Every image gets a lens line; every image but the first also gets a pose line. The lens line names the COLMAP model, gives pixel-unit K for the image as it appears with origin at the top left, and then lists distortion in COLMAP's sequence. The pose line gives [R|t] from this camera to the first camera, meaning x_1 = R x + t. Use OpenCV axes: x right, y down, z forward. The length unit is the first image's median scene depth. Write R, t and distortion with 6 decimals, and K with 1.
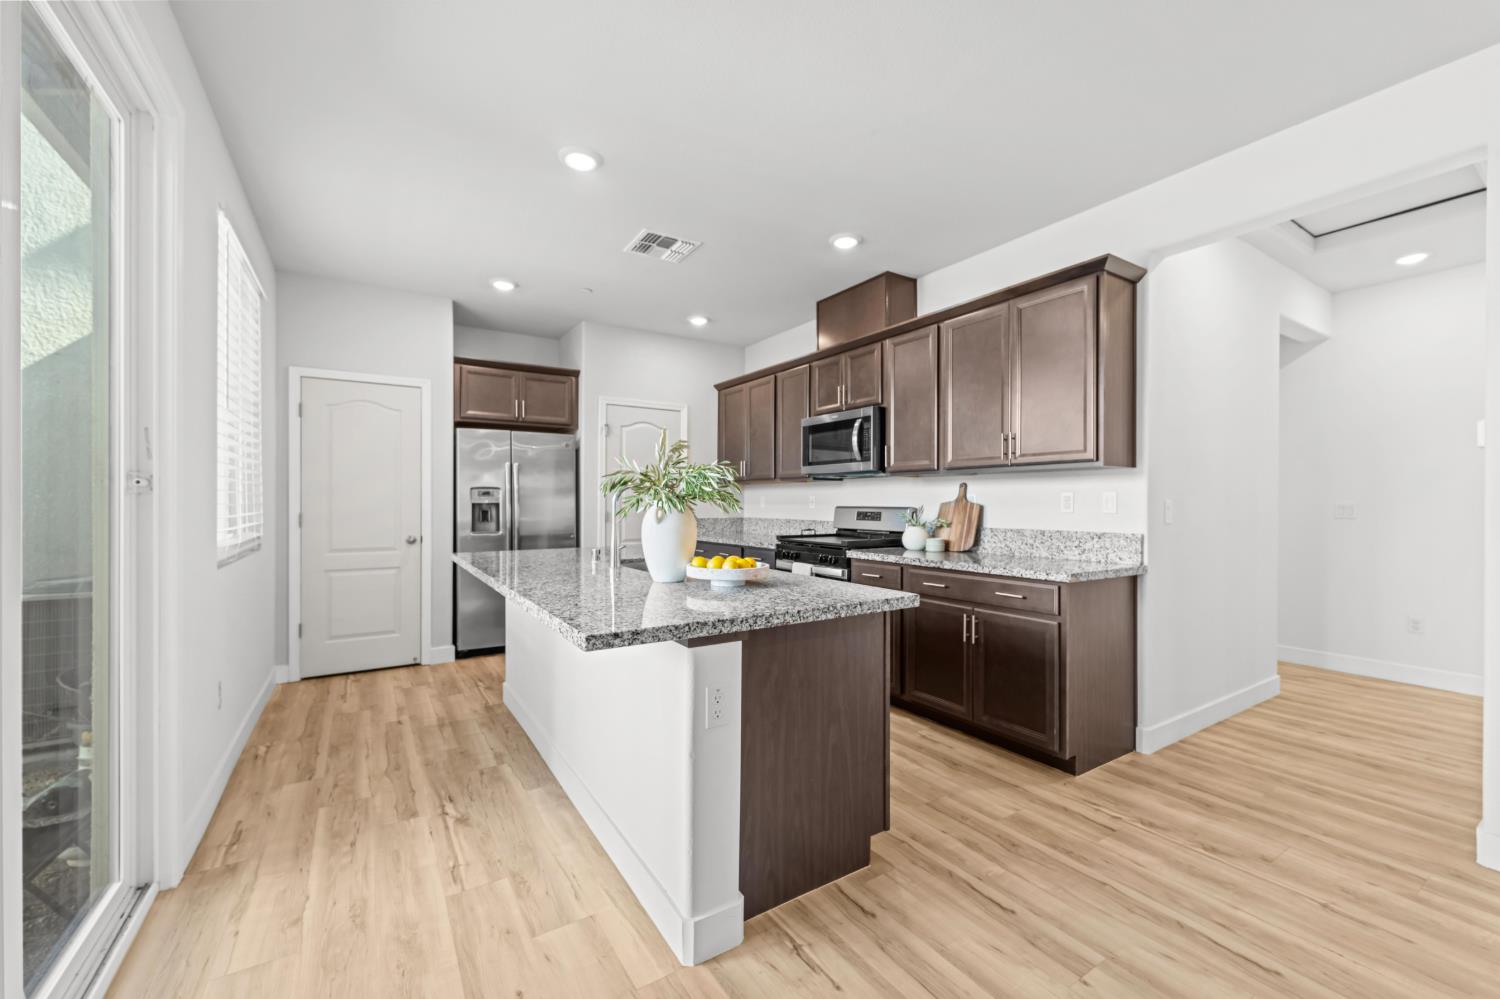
lens RADIAL K [[599.9, 0, 750.1], [0, 599.9, 503.4], [0, 0, 1]] dist [0.002075, -0.001433]
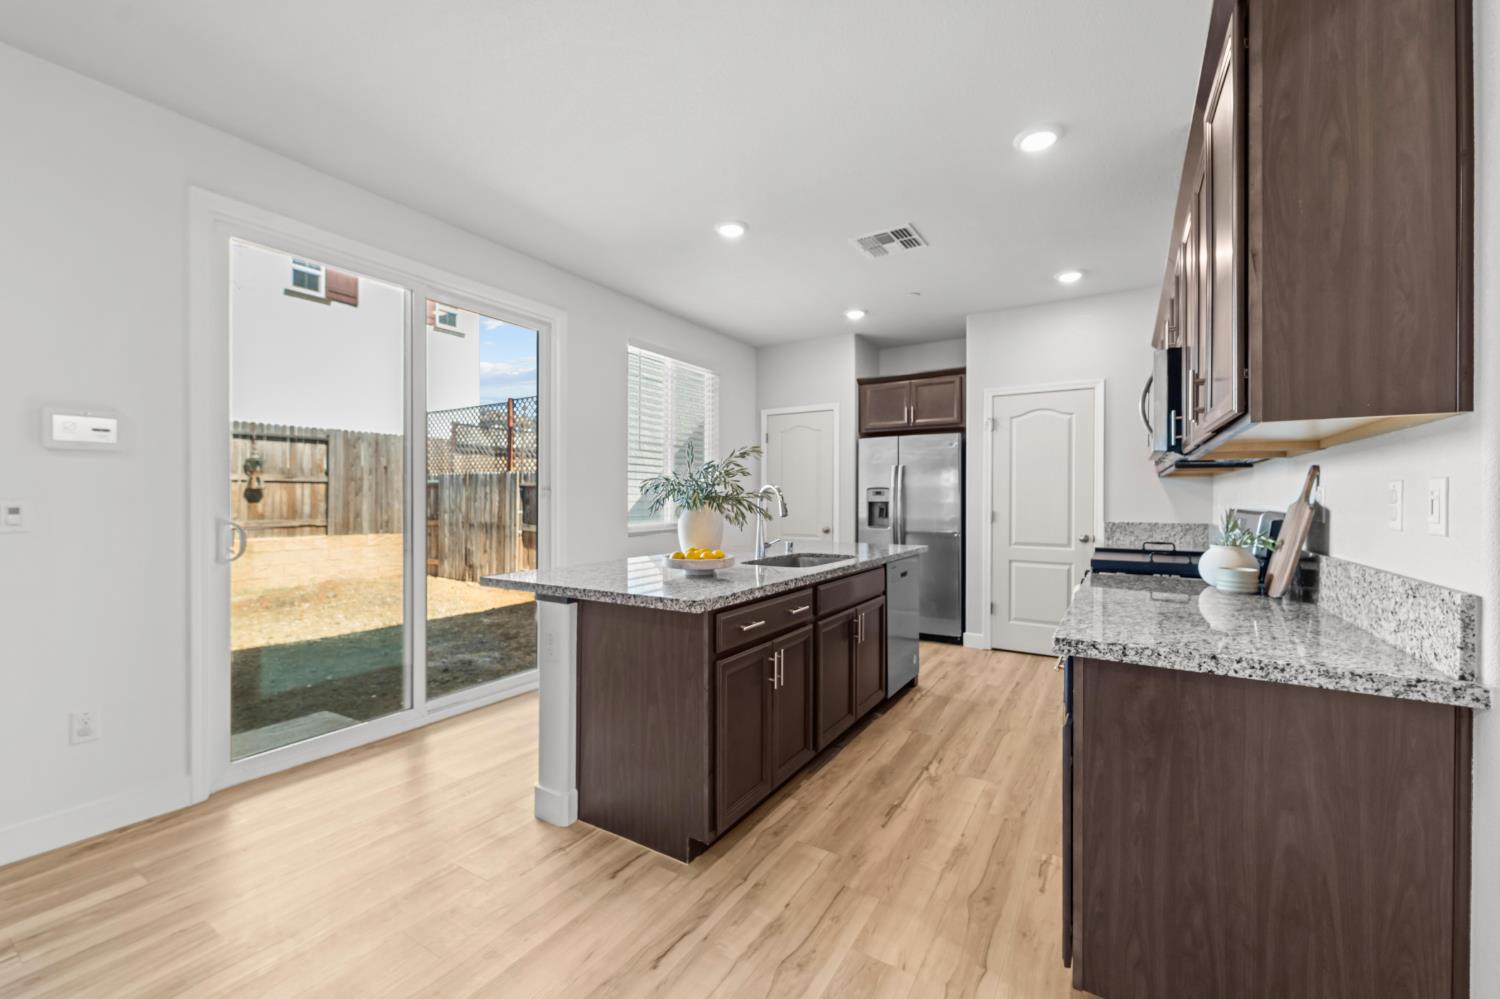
lens RADIAL K [[599.9, 0, 745.3], [0, 599.9, 496.5], [0, 0, 1]] dist [0.002075, -0.001433]
pose [[0.423147, -0.003516, -0.906054, 0.919479], [-0.003260, 0.999980, -0.005403, -0.005653], [0.906055, 0.005240, 0.423127, 0.526425]]
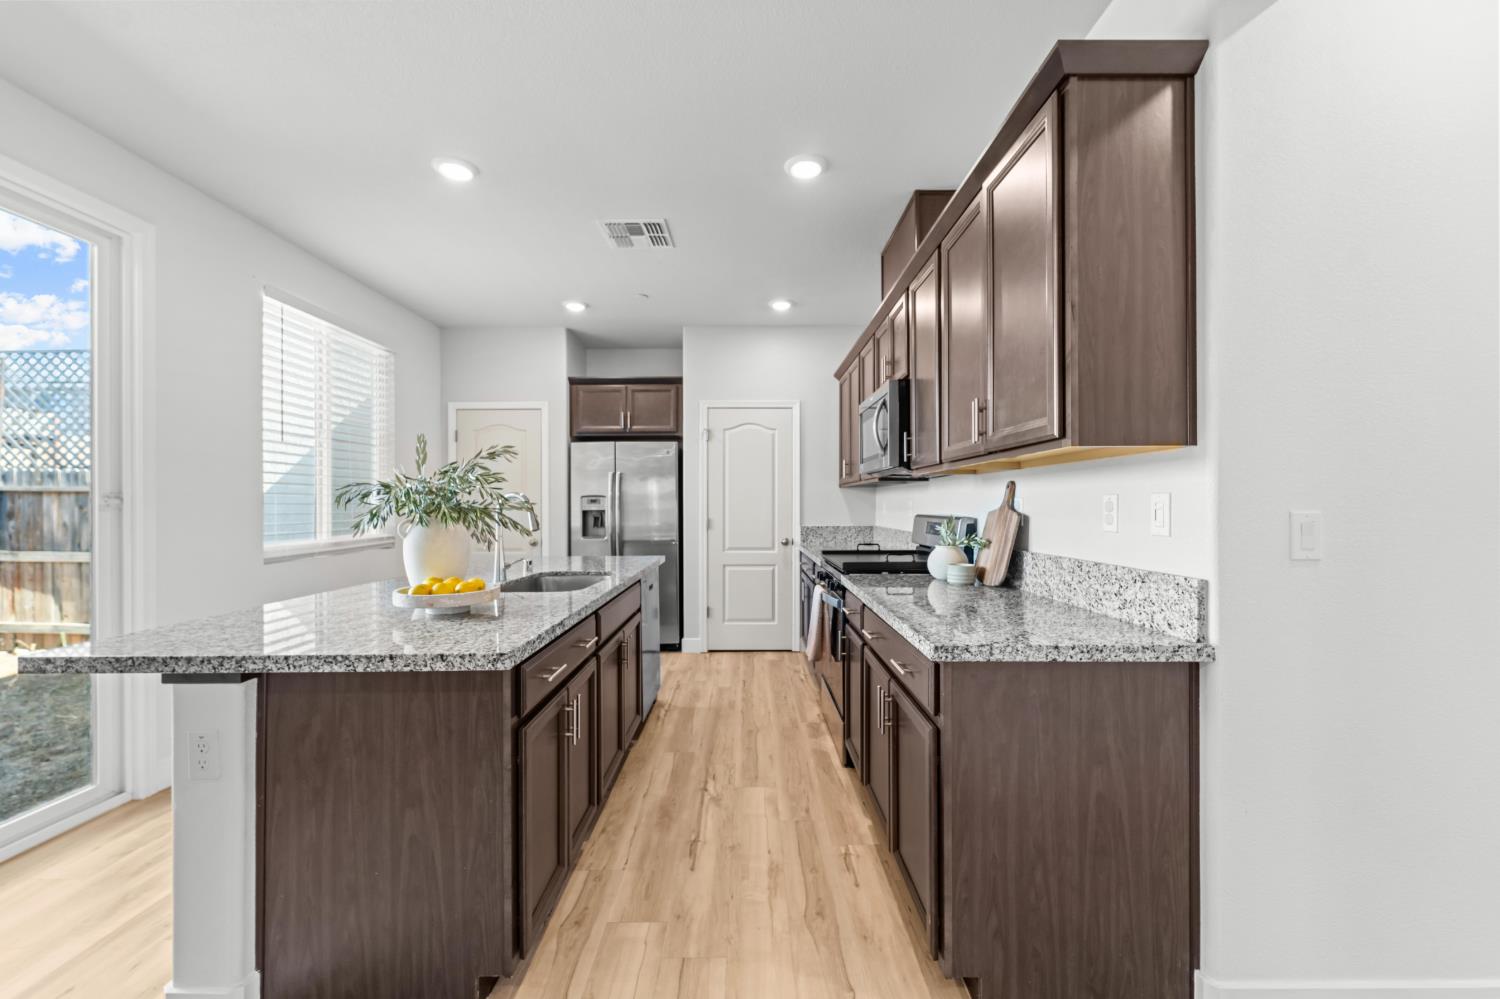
lens RADIAL K [[599.9, 0, 748.8], [0, 599.9, 503.2], [0, 0, 1]] dist [0.002075, -0.001433]
pose [[0.843092, -0.006052, -0.537736, 0.699631], [0.004171, 0.999980, -0.004715, -0.012757], [0.537753, 0.001733, 0.843100, 0.446800]]
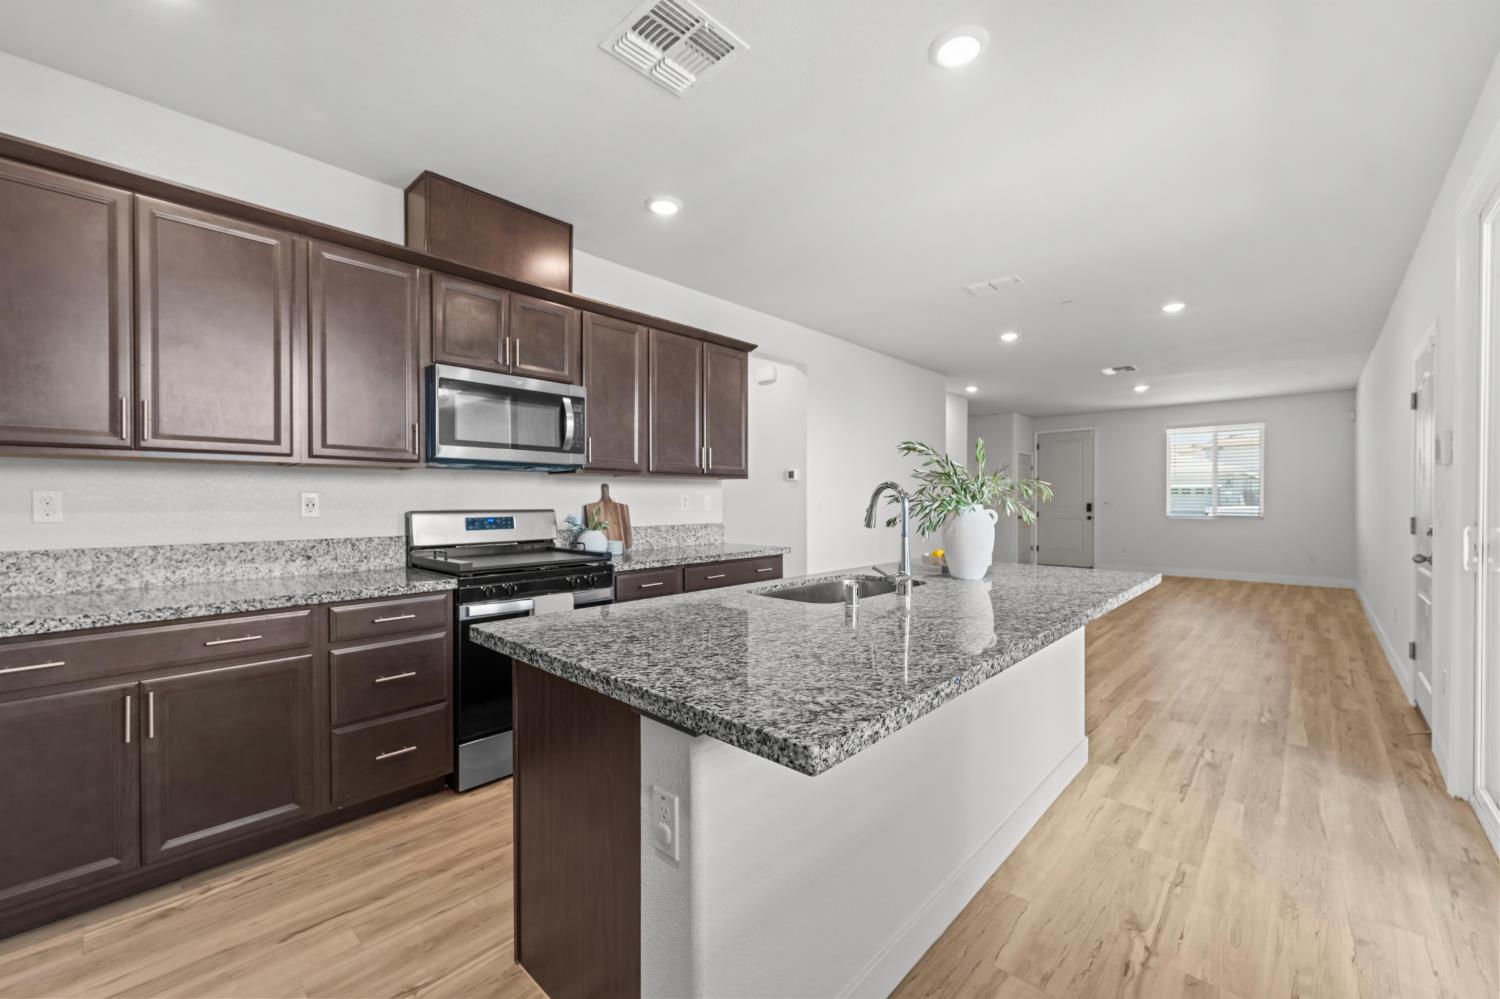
lens RADIAL K [[599.9, 0, 753.8], [0, 599.9, 503.8], [0, 0, 1]] dist [0.002075, -0.001433]
pose [[-0.252732, -0.009109, 0.967494, -1.000565], [0.002348, 0.999947, 0.010028, -0.015791], [-0.967534, 0.004806, -0.252697, 1.520771]]
